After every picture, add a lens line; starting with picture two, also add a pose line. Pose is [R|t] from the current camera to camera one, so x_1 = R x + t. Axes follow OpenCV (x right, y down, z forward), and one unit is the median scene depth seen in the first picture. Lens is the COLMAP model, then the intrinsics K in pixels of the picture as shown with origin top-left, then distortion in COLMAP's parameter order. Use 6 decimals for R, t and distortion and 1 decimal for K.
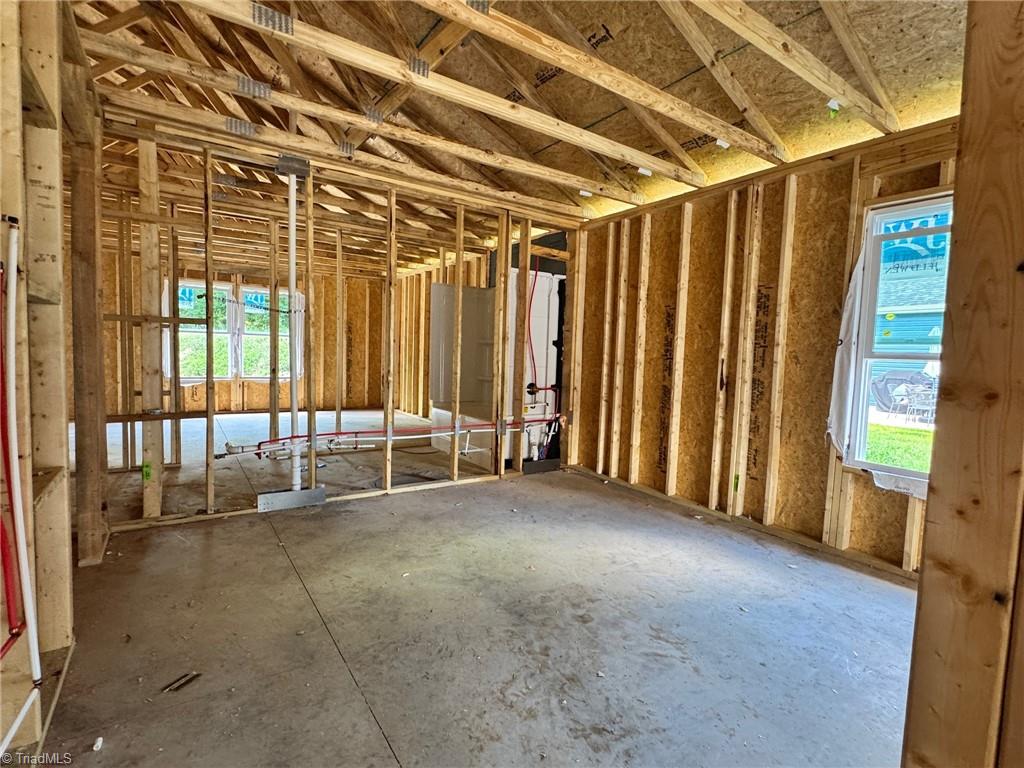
lens RADIAL K [[496.4, 0, 513.6], [0, 496.4, 384.5], [0, 0, 1]] dist [-0.001583, -0.000820]
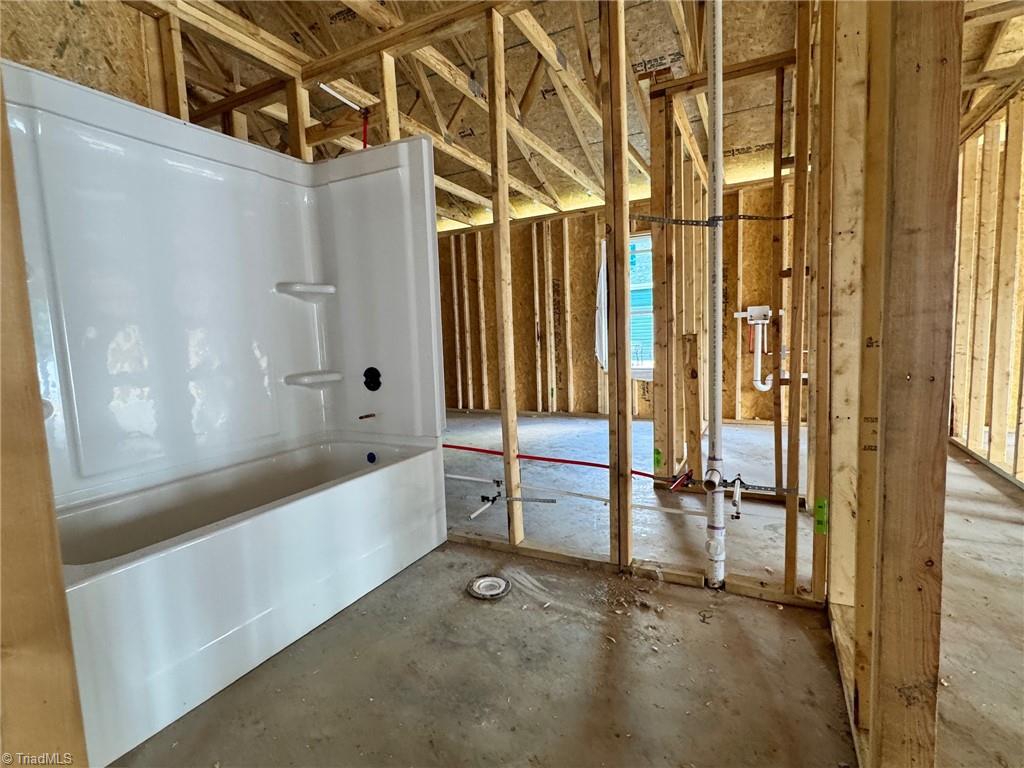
lens RADIAL K [[496.4, 0, 510.9], [0, 496.4, 384.3], [0, 0, 1]] dist [-0.001583, -0.000820]
pose [[0.879187, -0.112826, 0.462925, -0.483281], [0.100770, 0.993613, 0.050784, 0.066022], [-0.465698, 0.002001, 0.884941, -0.475174]]
